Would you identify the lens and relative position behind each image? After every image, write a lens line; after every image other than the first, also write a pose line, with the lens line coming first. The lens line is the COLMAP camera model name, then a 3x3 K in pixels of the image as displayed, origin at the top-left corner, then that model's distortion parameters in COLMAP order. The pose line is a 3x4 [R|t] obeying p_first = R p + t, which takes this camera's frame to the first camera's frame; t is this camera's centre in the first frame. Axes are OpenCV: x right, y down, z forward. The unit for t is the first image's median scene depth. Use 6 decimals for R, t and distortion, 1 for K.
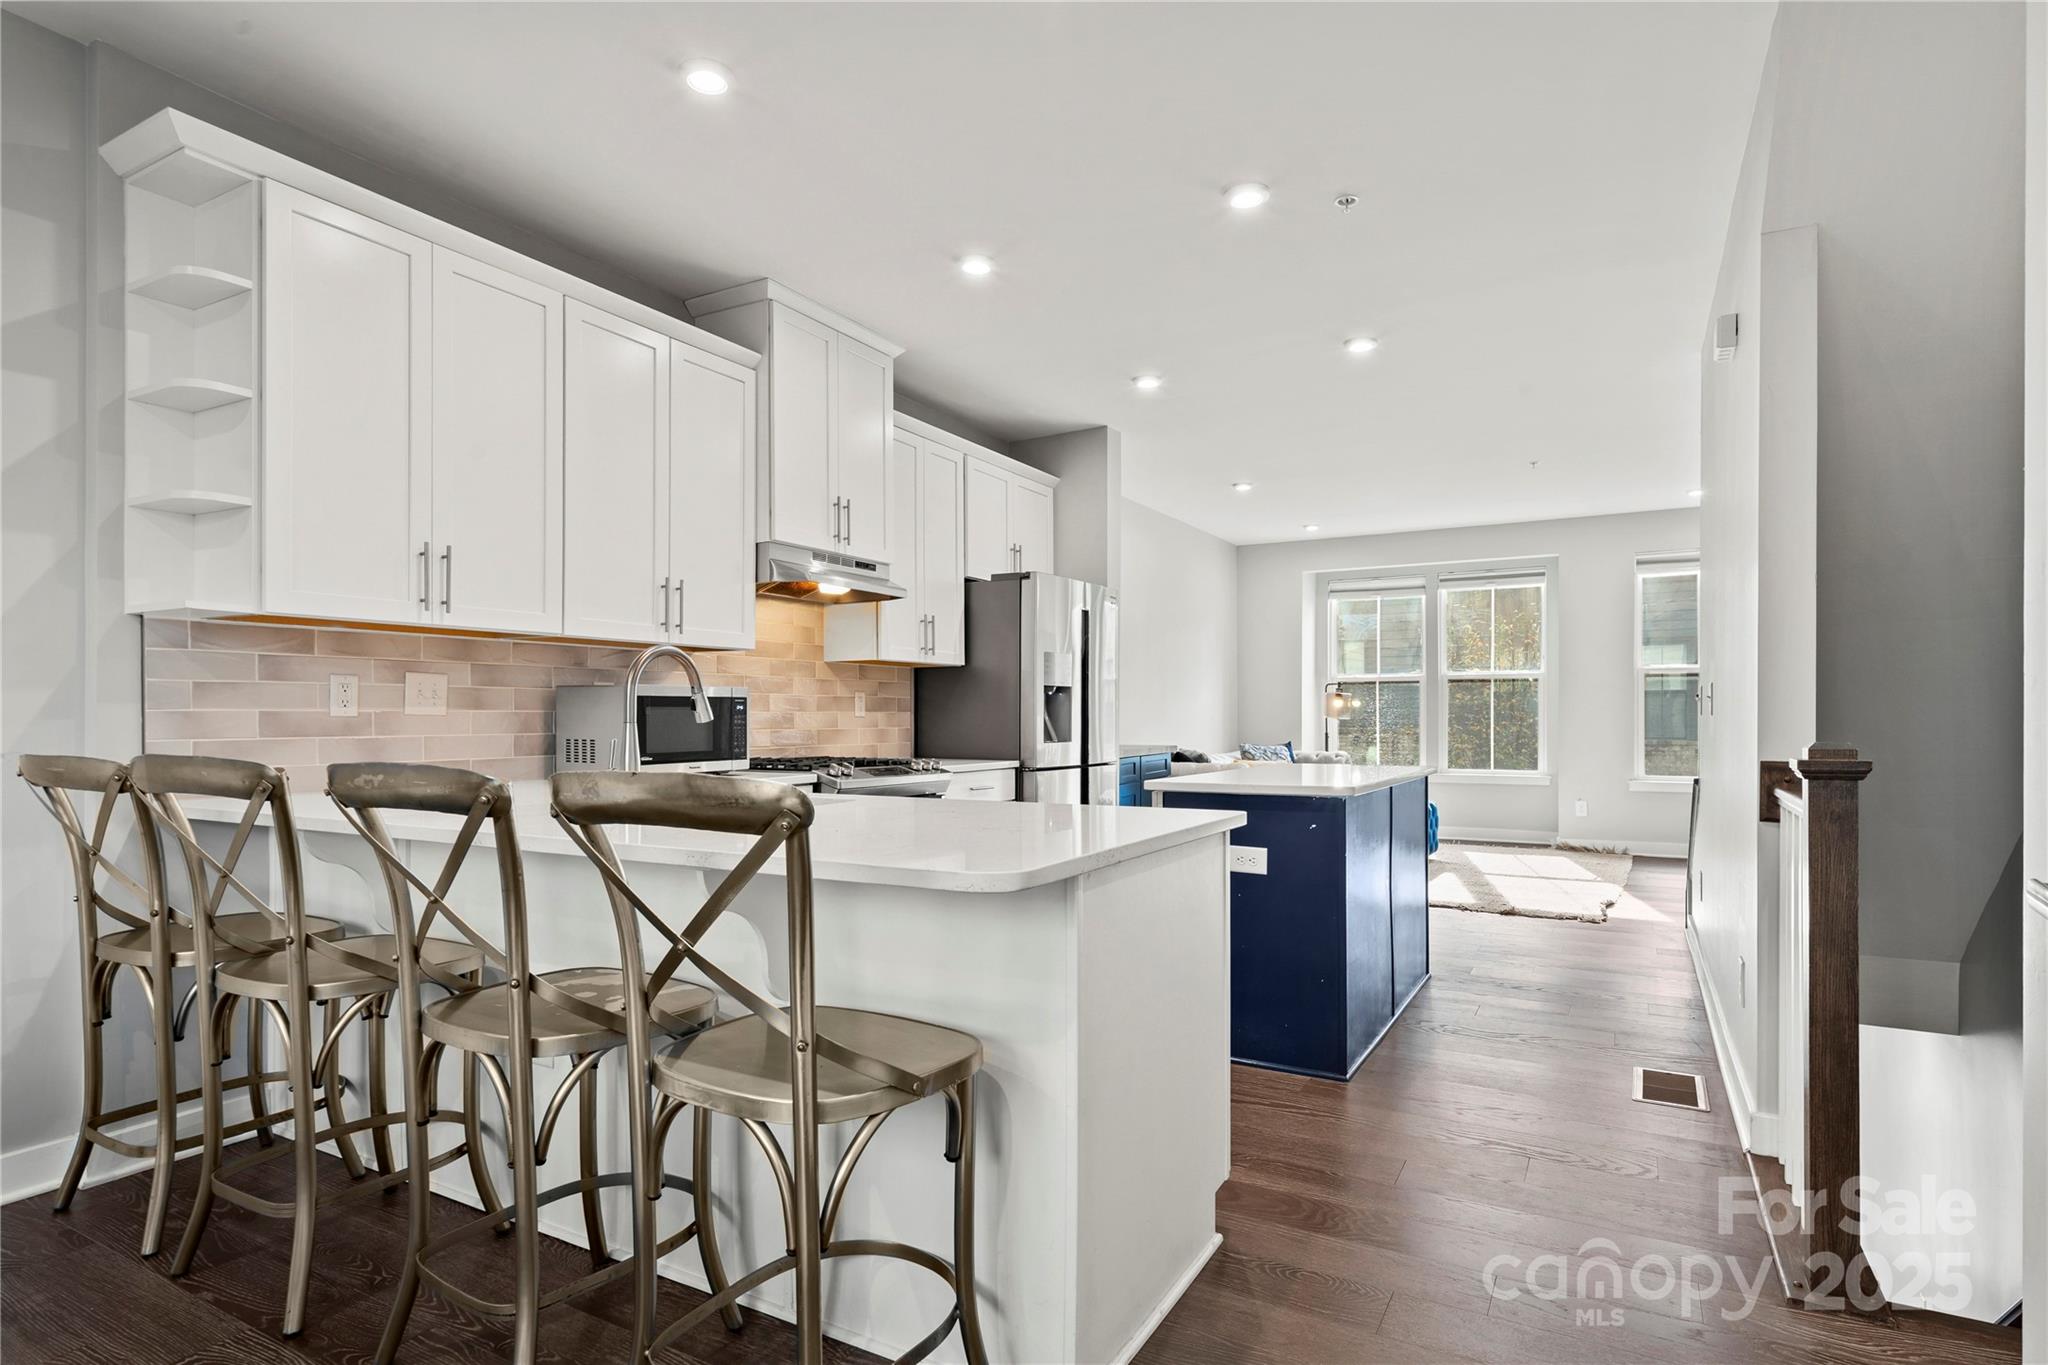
lens RADIAL K [[1043.5, 0, 936.2], [0, 1043.5, 722.2], [0, 0, 1]] dist [-0.005886, -0.000176]
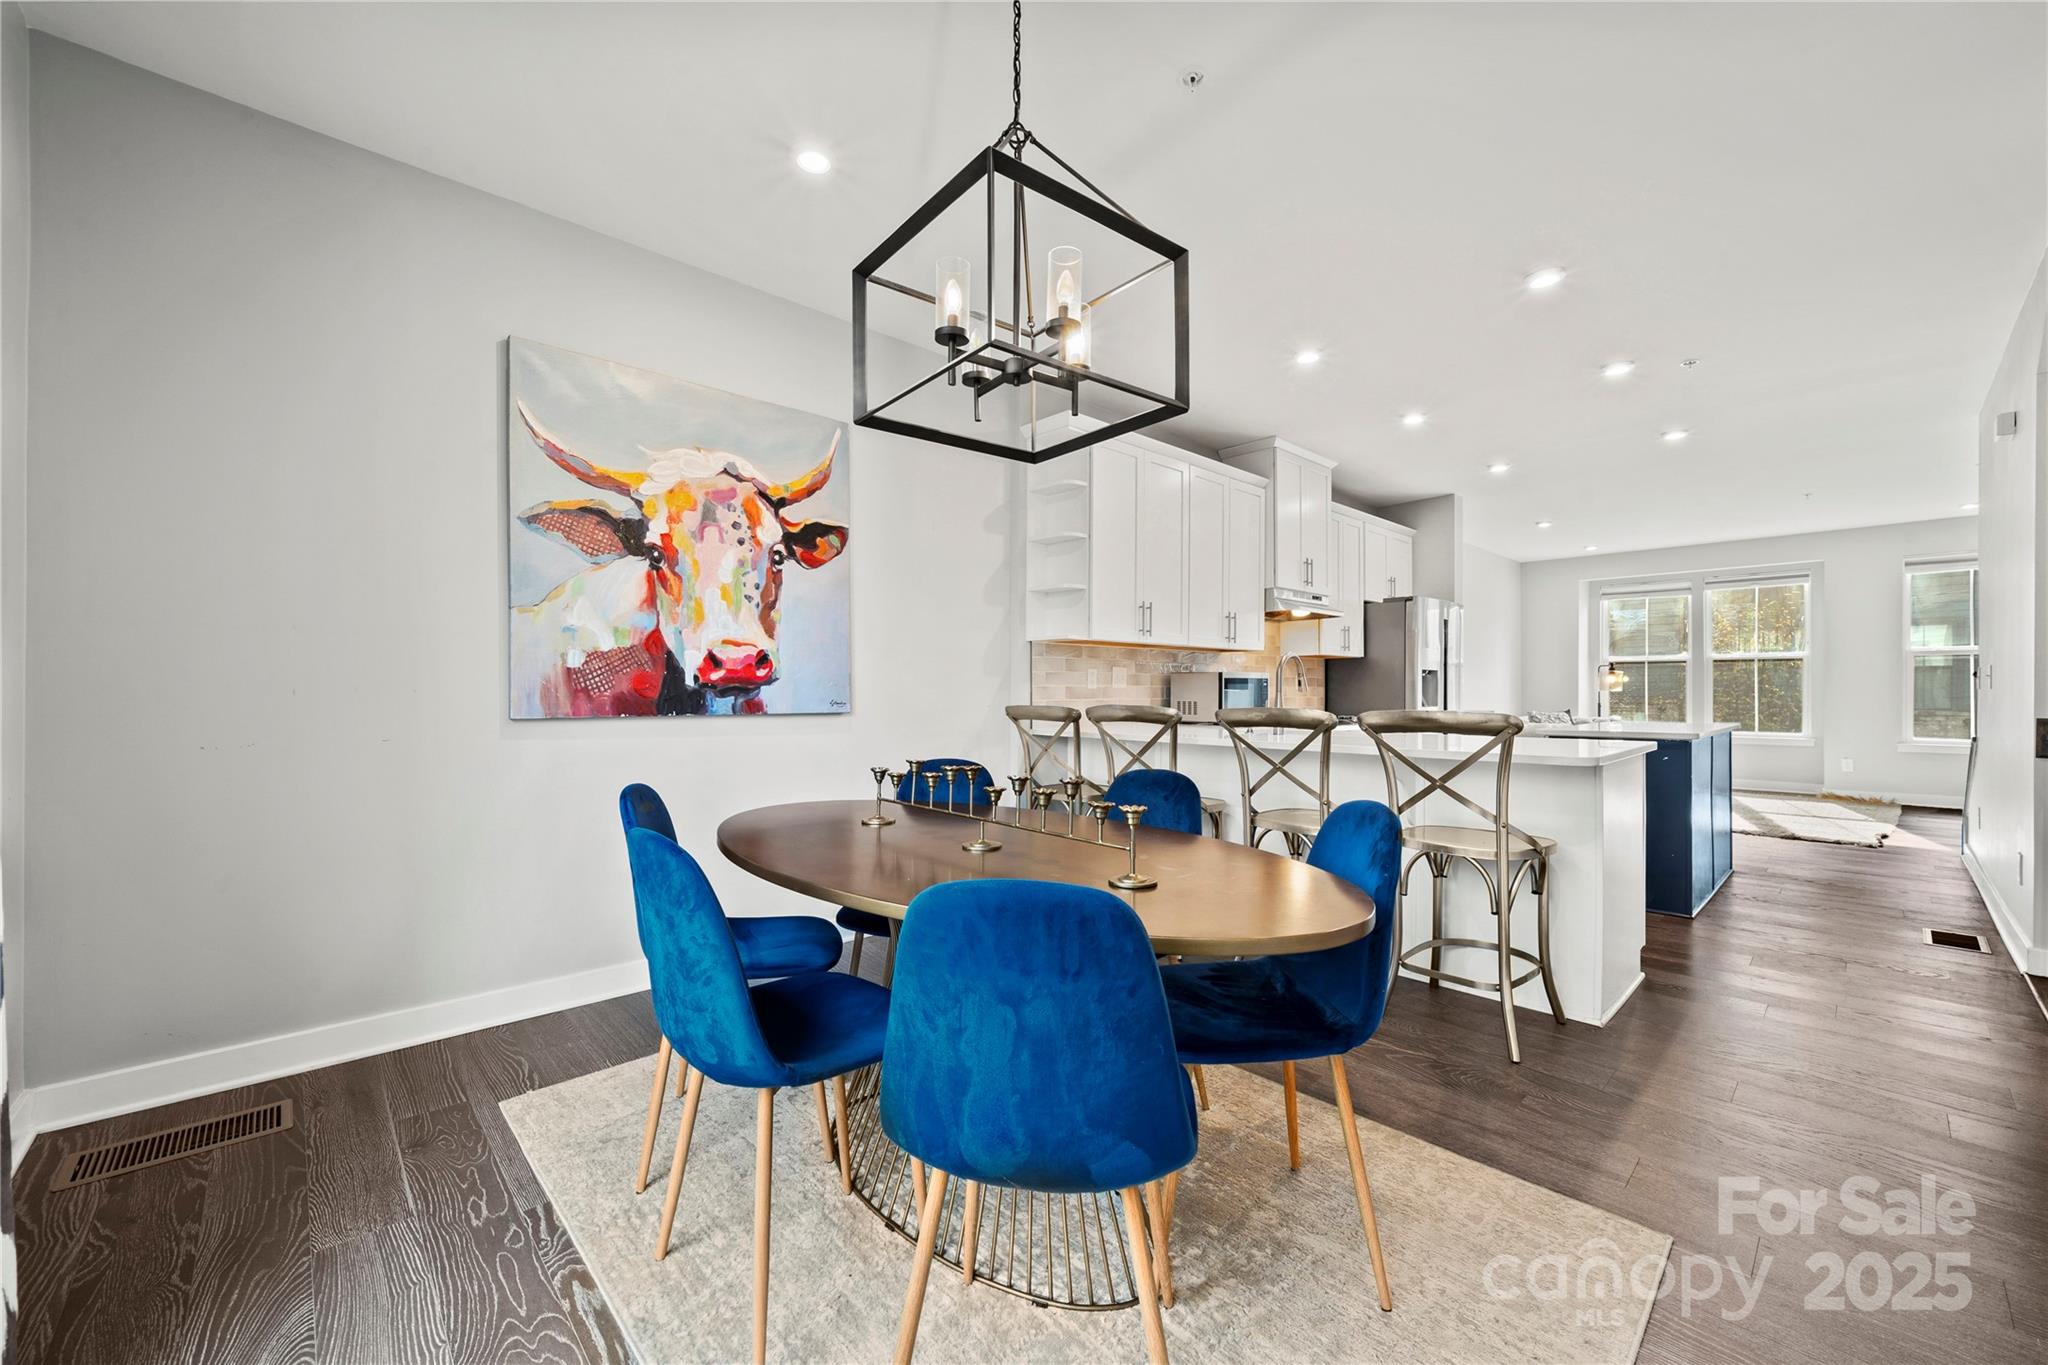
lens RADIAL K [[740.0, 0, 1035.2], [0, 740.0, 689.0], [0, 0, 1]] dist [0.001255, 0.000036]
pose [[0.964428, 0.002341, -0.264337, -0.152226], [-0.003374, 0.999988, -0.003454, -0.000272], [0.264326, 0.004223, 0.964424, -0.199491]]
